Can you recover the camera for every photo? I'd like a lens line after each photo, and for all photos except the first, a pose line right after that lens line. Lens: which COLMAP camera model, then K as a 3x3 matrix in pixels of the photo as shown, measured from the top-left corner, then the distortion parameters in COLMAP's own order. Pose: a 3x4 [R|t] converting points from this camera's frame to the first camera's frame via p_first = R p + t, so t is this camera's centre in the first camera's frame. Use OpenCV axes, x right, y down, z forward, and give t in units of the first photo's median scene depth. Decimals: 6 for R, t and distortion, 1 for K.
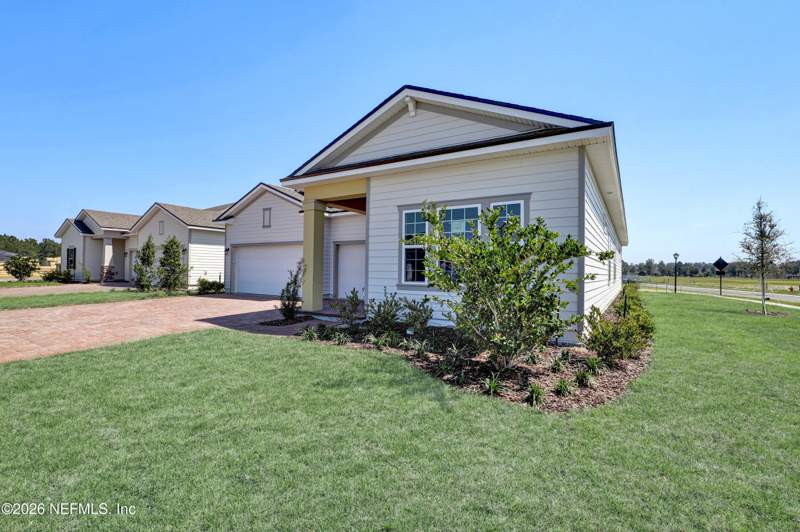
lens RADIAL K [[372.7, 0, 401.6], [0, 372.7, 265.6], [0, 0, 1]] dist [-0.027105, 0.000158]
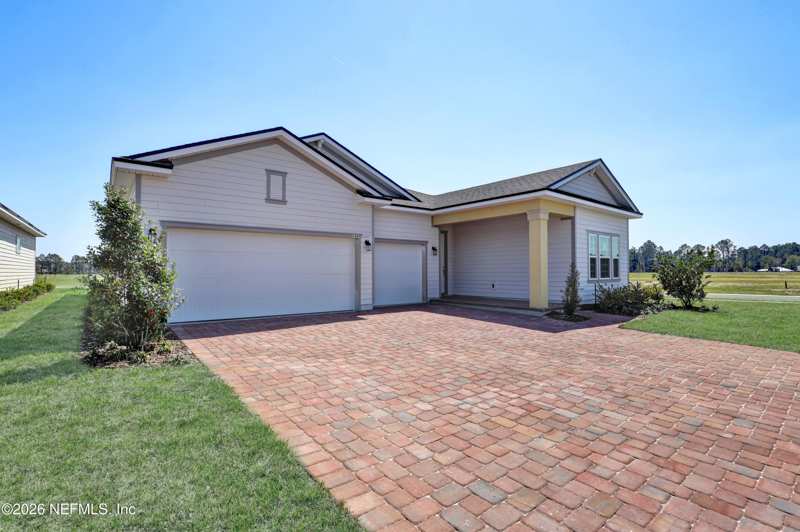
lens RADIAL K [[372.7, 0, 404.3], [0, 372.7, 265.3], [0, 0, 1]] dist [-0.027105, 0.000158]
pose [[0.326392, -0.000207, 0.945235, -1.726062], [-0.008039, 0.999963, 0.002995, -0.011641], [-0.945200, -0.008576, 0.326378, 1.221104]]
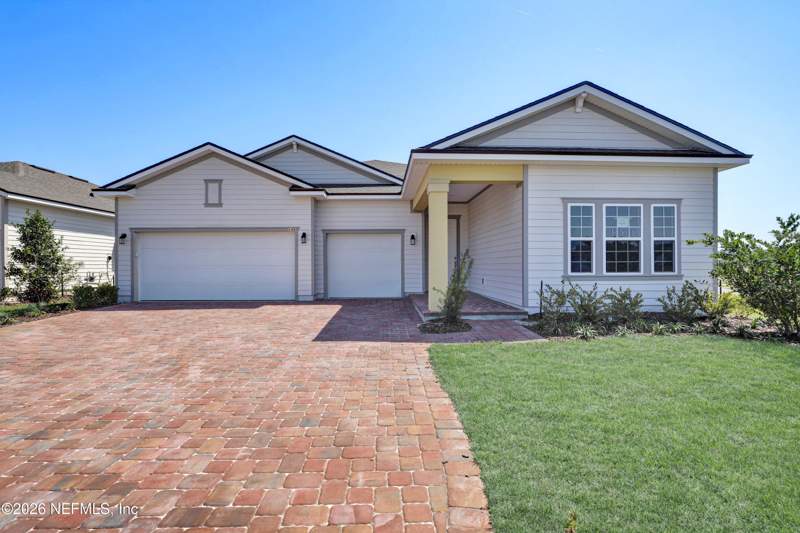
lens RADIAL K [[372.7, 0, 394.3], [0, 372.7, 266.0], [0, 0, 1]] dist [-0.027105, 0.000158]
pose [[0.827634, -0.019856, 0.560916, -0.956871], [0.007736, 0.999683, 0.023973, -0.004242], [-0.561214, -0.015502, 0.827525, 0.424486]]
